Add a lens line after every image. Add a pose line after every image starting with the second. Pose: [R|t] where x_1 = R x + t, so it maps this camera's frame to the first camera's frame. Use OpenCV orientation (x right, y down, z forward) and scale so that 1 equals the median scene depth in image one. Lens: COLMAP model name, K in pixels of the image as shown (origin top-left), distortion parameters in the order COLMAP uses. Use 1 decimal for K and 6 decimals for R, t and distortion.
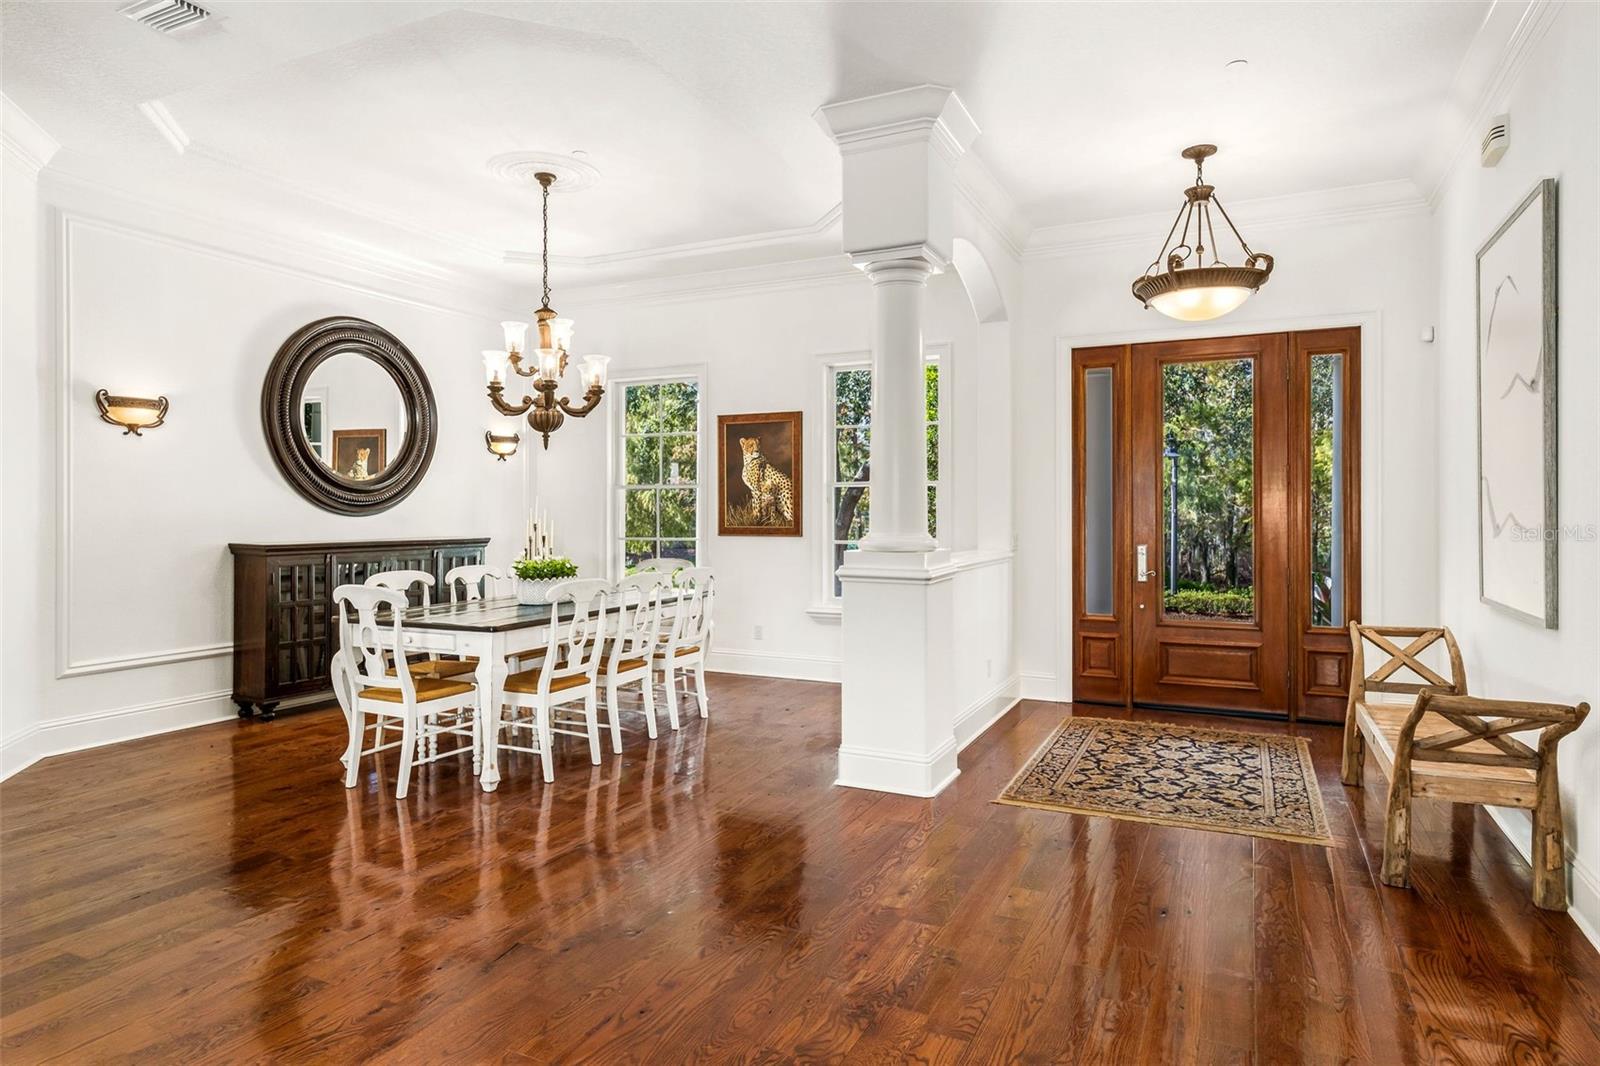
lens RADIAL K [[923.4, 0, 800.0], [0, 923.4, 533.0], [0, 0, 1]] dist [-0.003500, -0.001132]
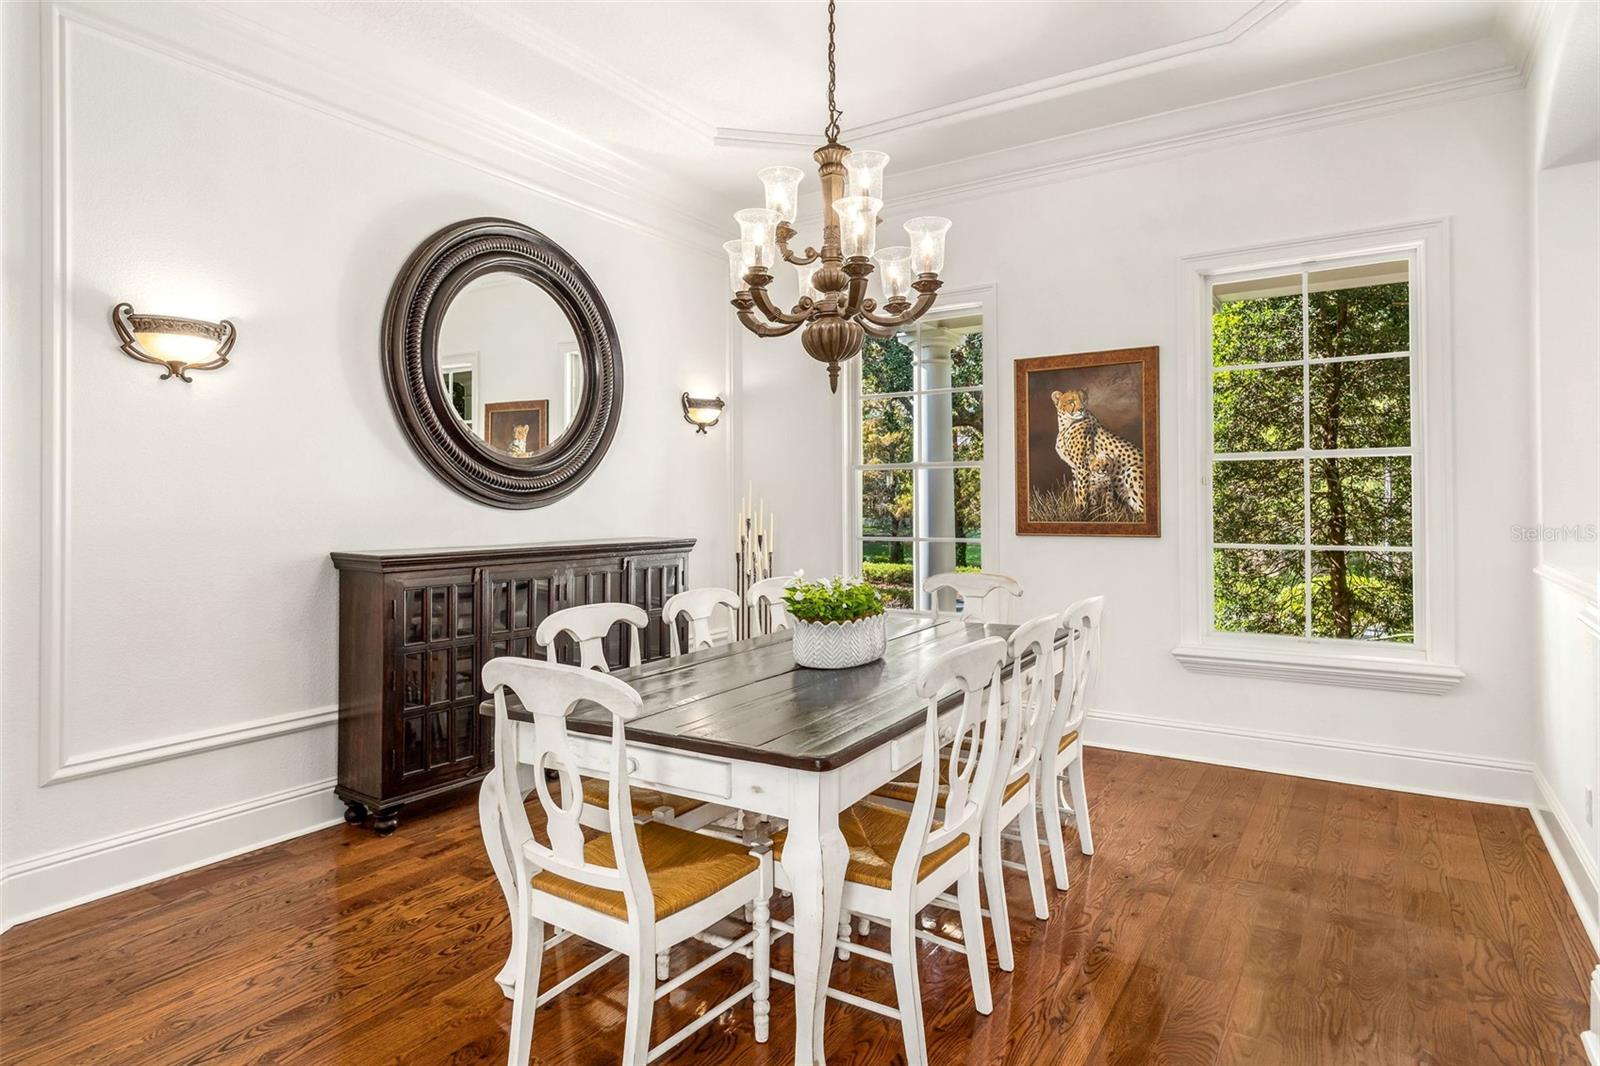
lens RADIAL K [[893.9, 0, 797.6], [0, 893.9, 520.7], [0, 0, 1]] dist [0.006588, 0.000830]
pose [[0.990936, -0.003116, -0.134295, -0.209739], [0.002707, 0.999991, -0.003229, -0.008095], [0.134304, 0.002836, 0.990936, 0.419253]]
